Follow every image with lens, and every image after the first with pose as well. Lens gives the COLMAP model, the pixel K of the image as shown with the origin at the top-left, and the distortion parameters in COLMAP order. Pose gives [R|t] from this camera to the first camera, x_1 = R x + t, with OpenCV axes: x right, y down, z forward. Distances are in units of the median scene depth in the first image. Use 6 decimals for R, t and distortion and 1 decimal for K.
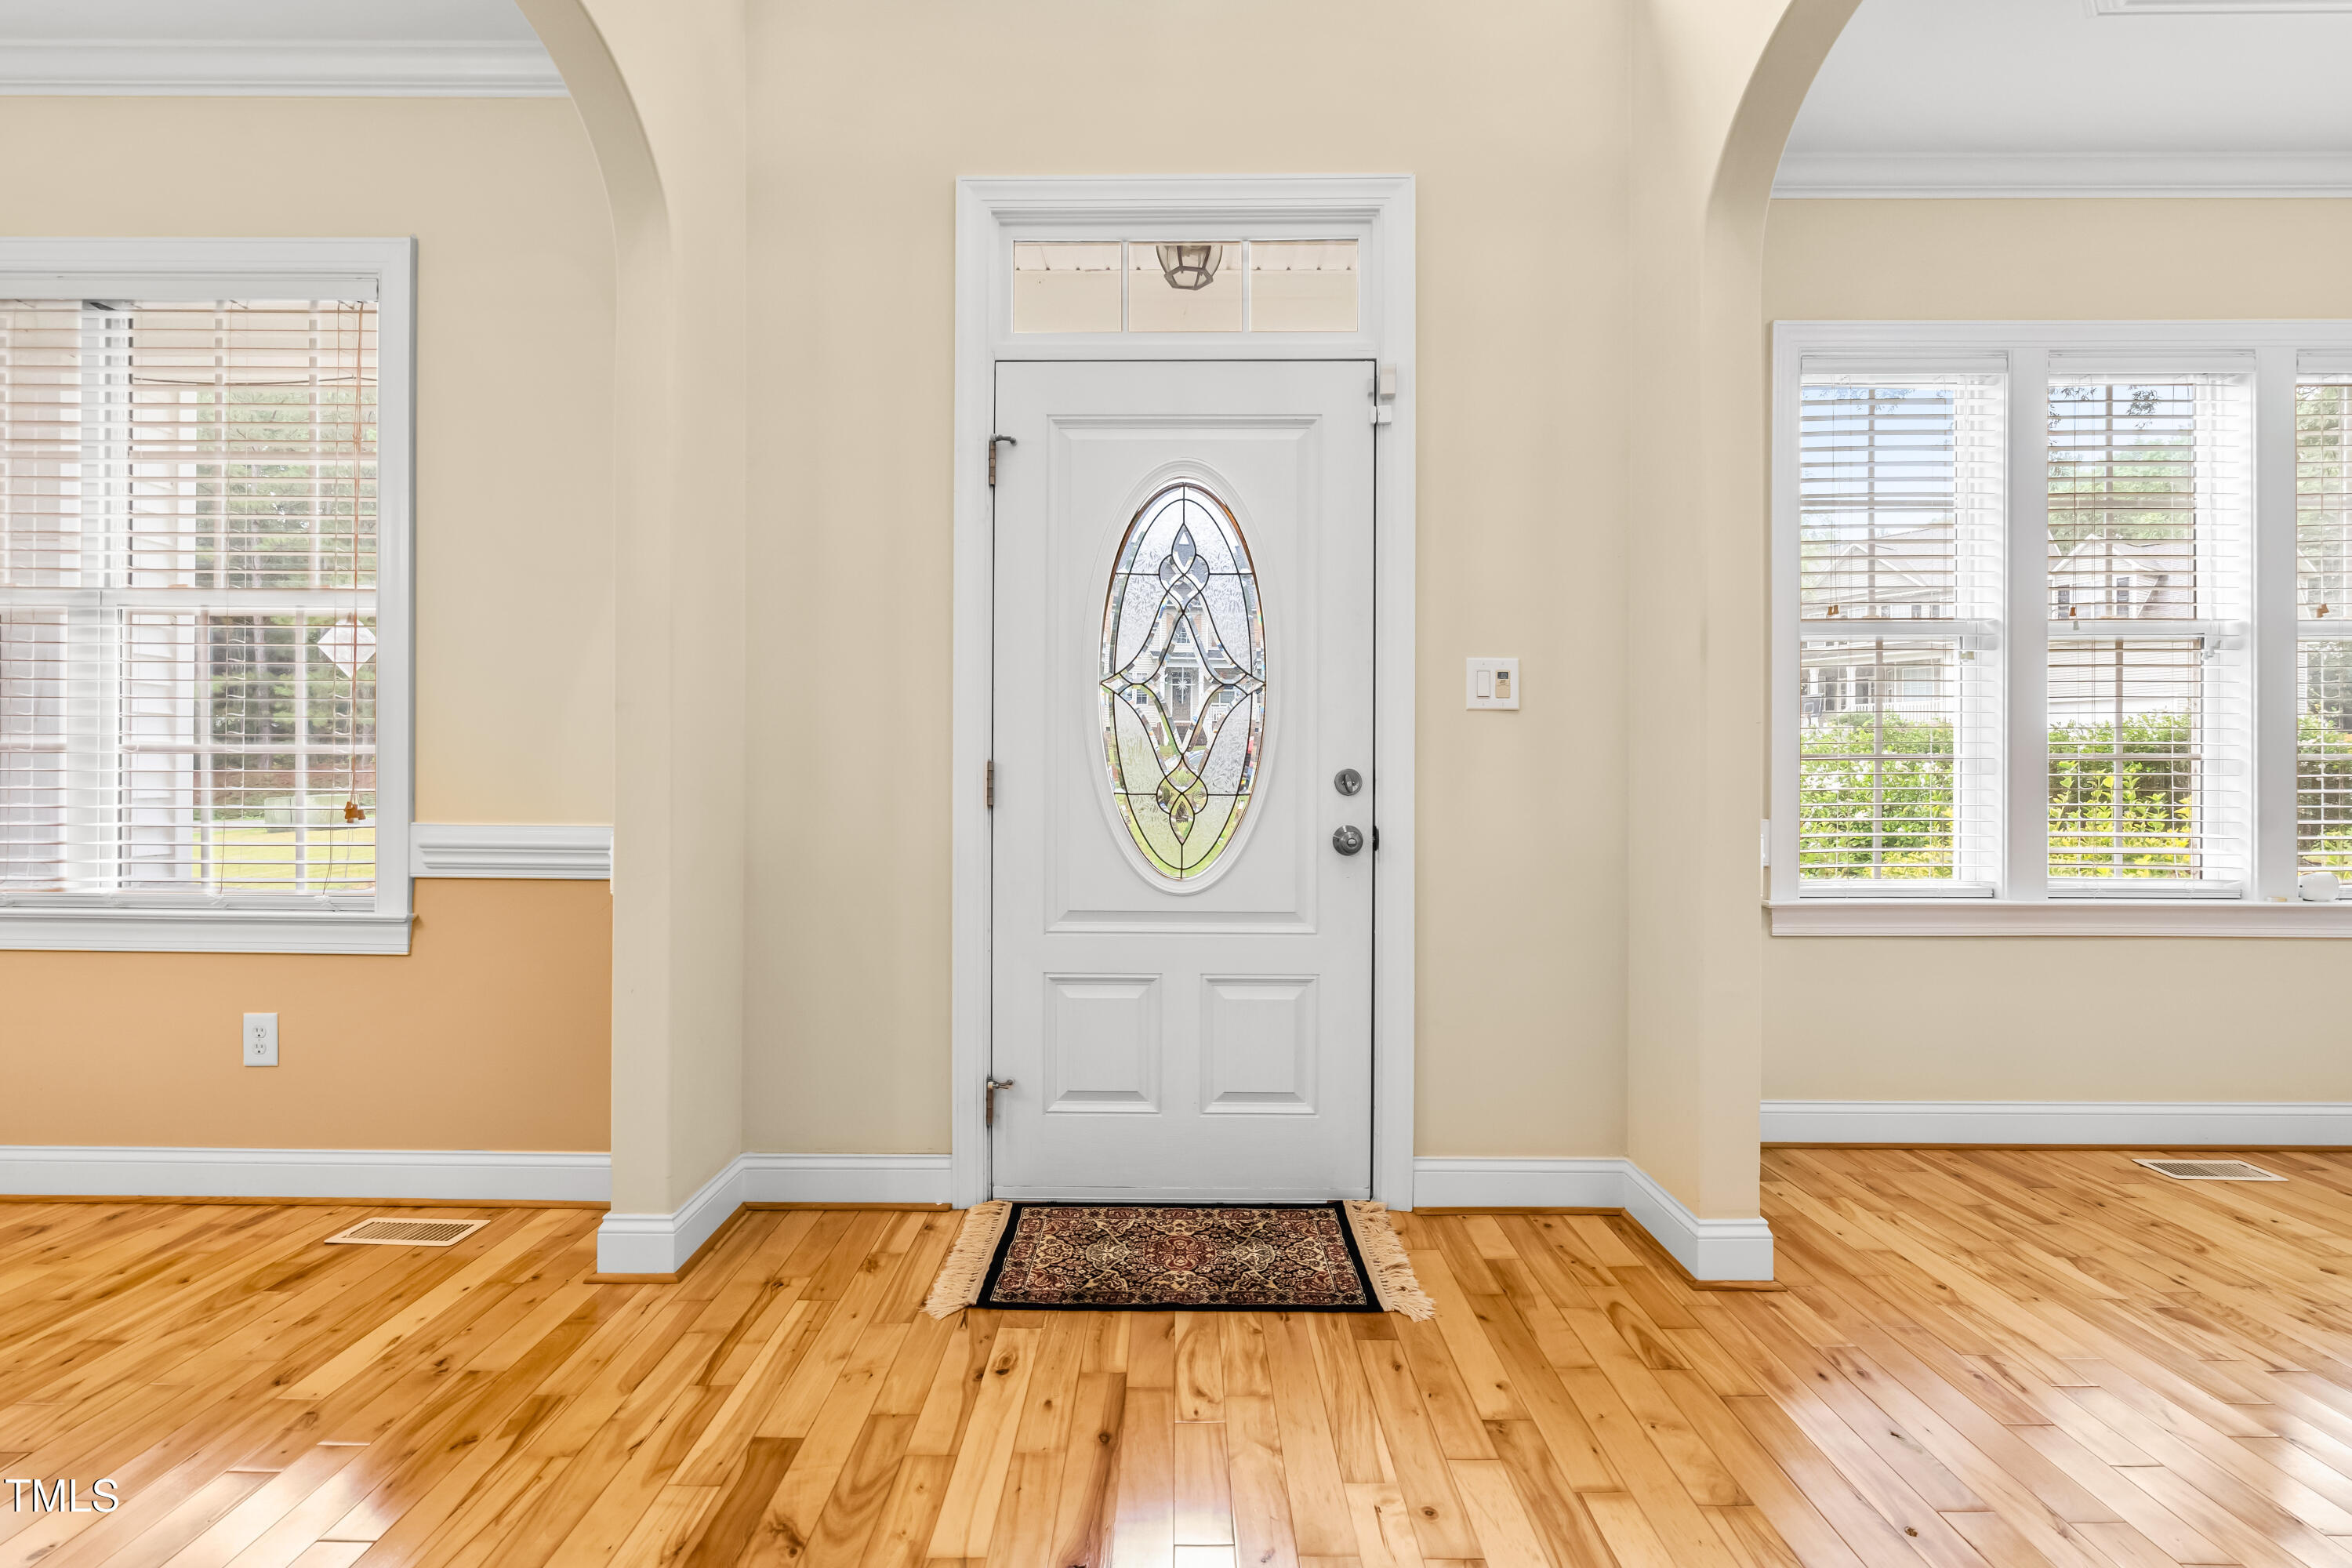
lens RADIAL K [[1083.5, 0, 1166.9], [0, 1083.5, 781.8], [0, 0, 1]] dist [0.001867, -0.000439]
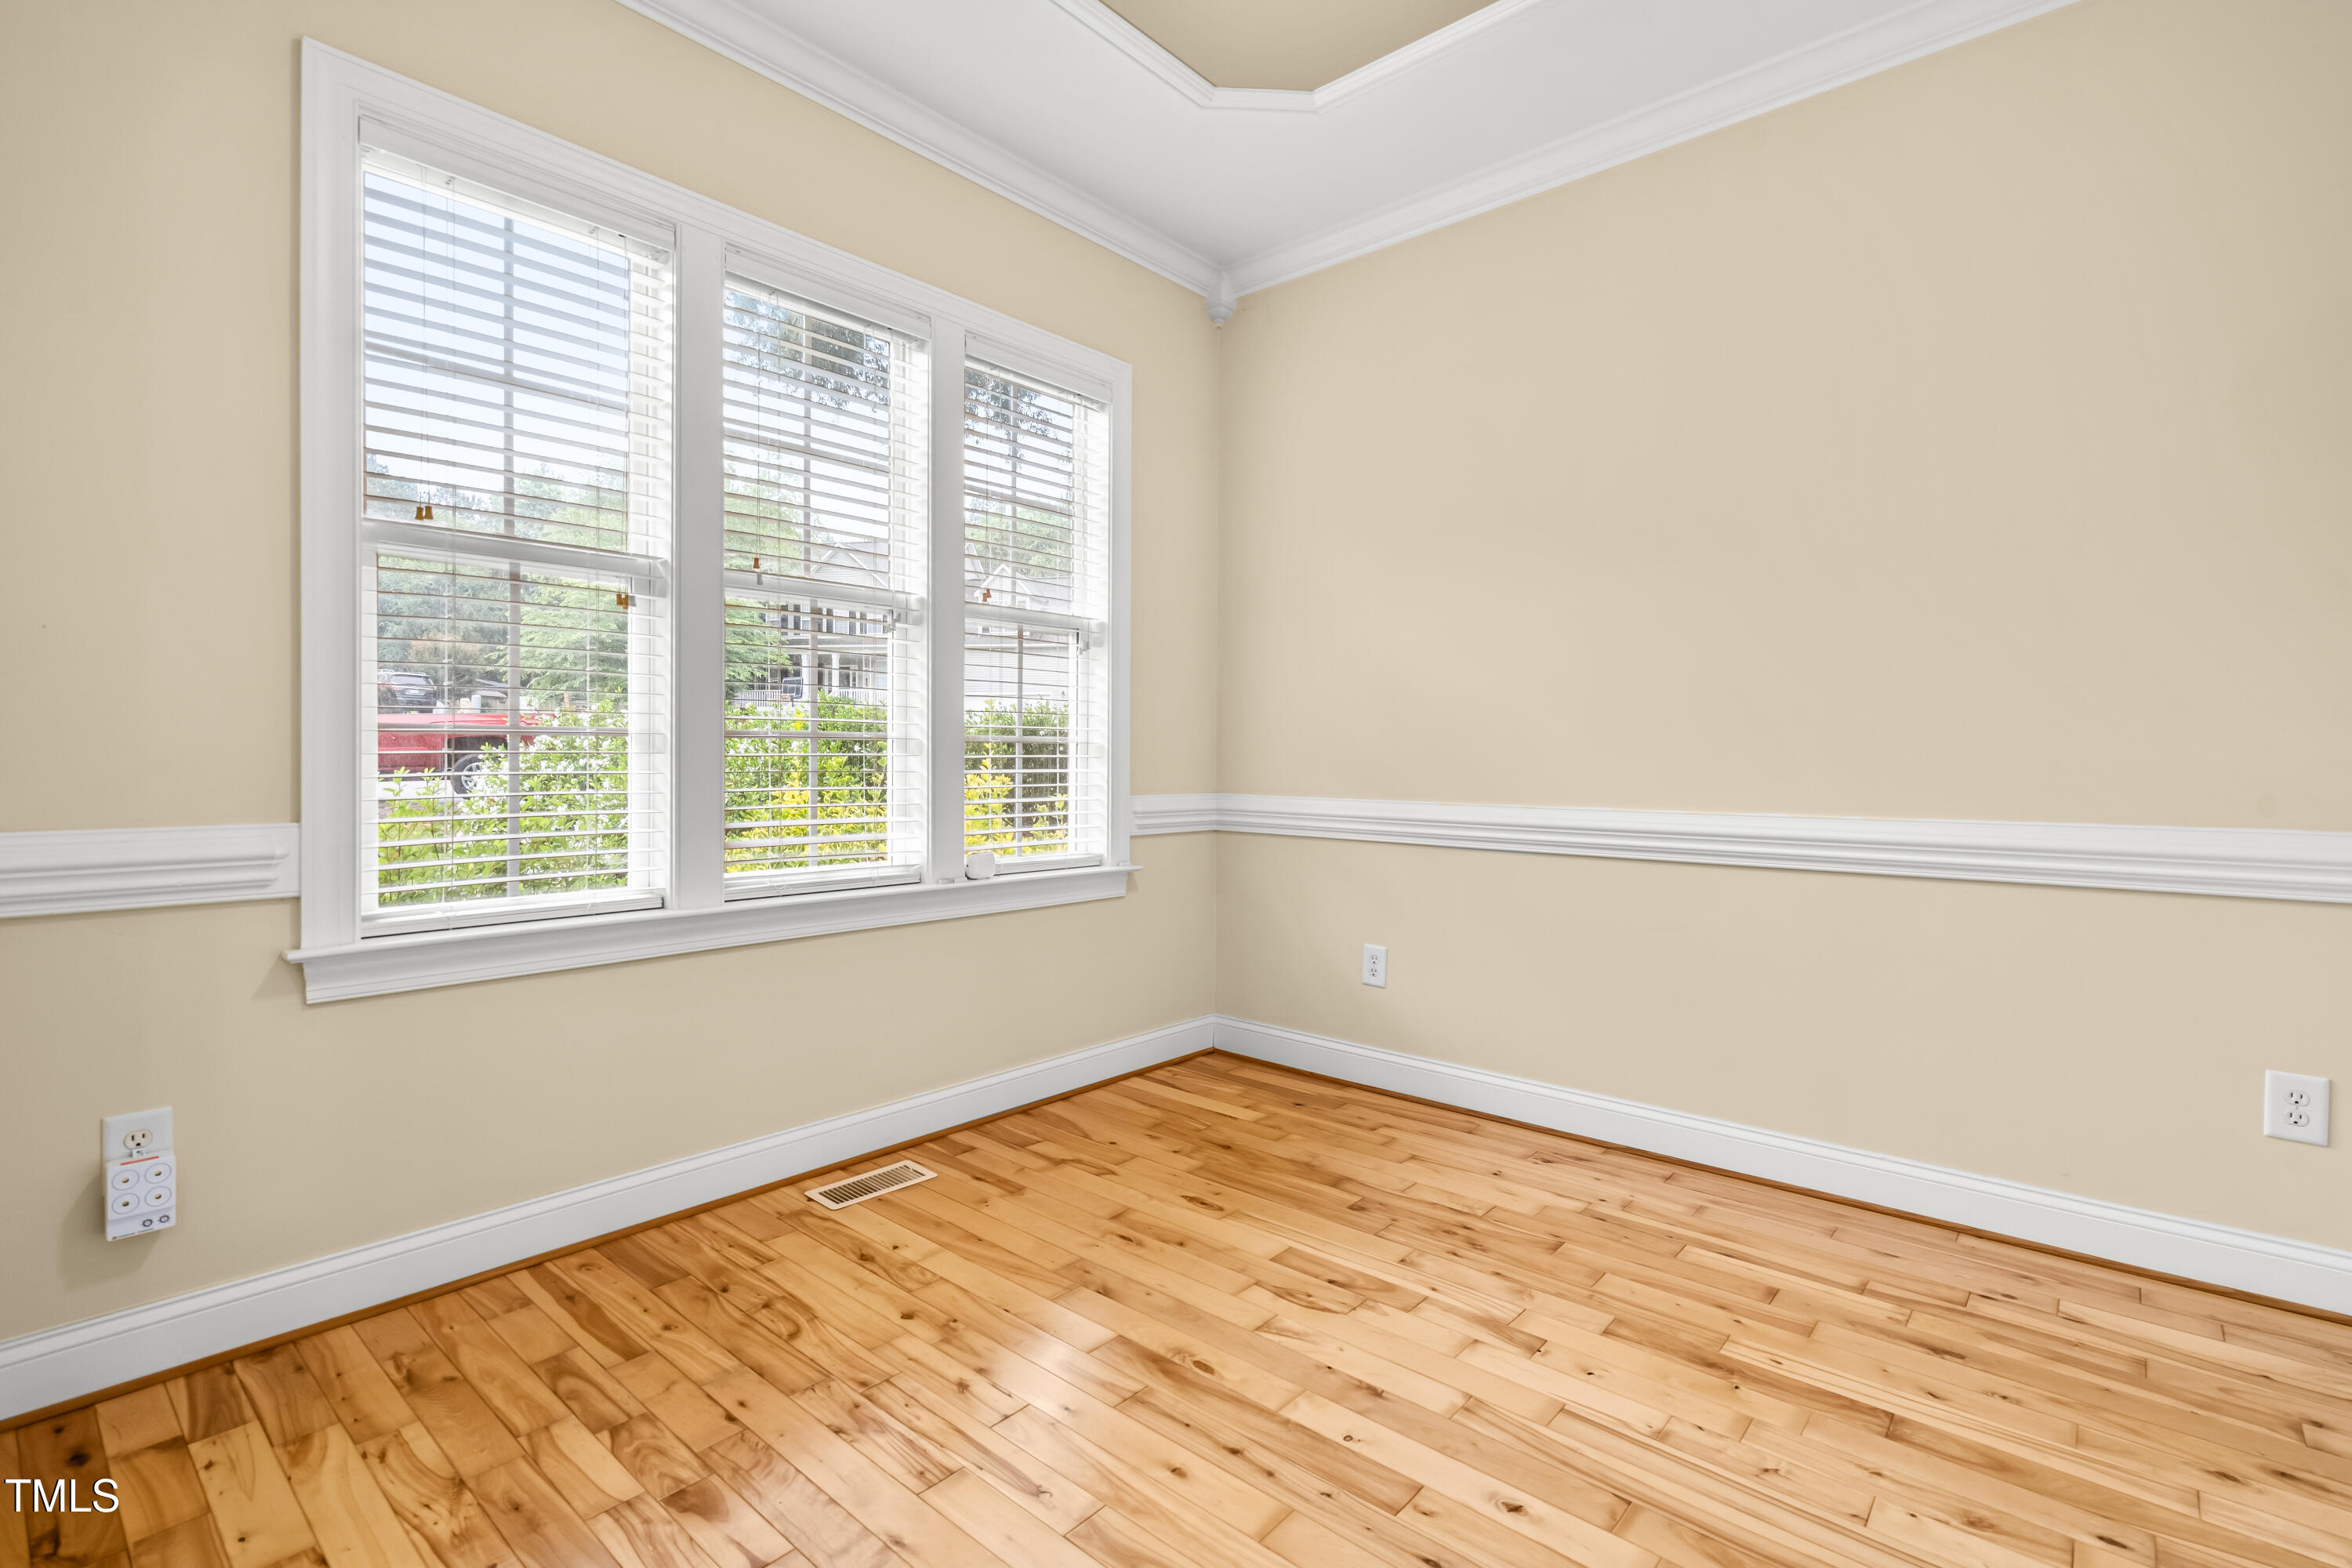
lens RADIAL K [[1083.5, 0, 1180.4], [0, 1083.5, 783.3], [0, 0, 1]] dist [0.001867, -0.000439]
pose [[0.654854, -0.017465, 0.755553, 0.563047], [0.000593, 0.999745, 0.022596, -0.003786], [-0.755755, -0.014349, 0.654697, 0.262060]]
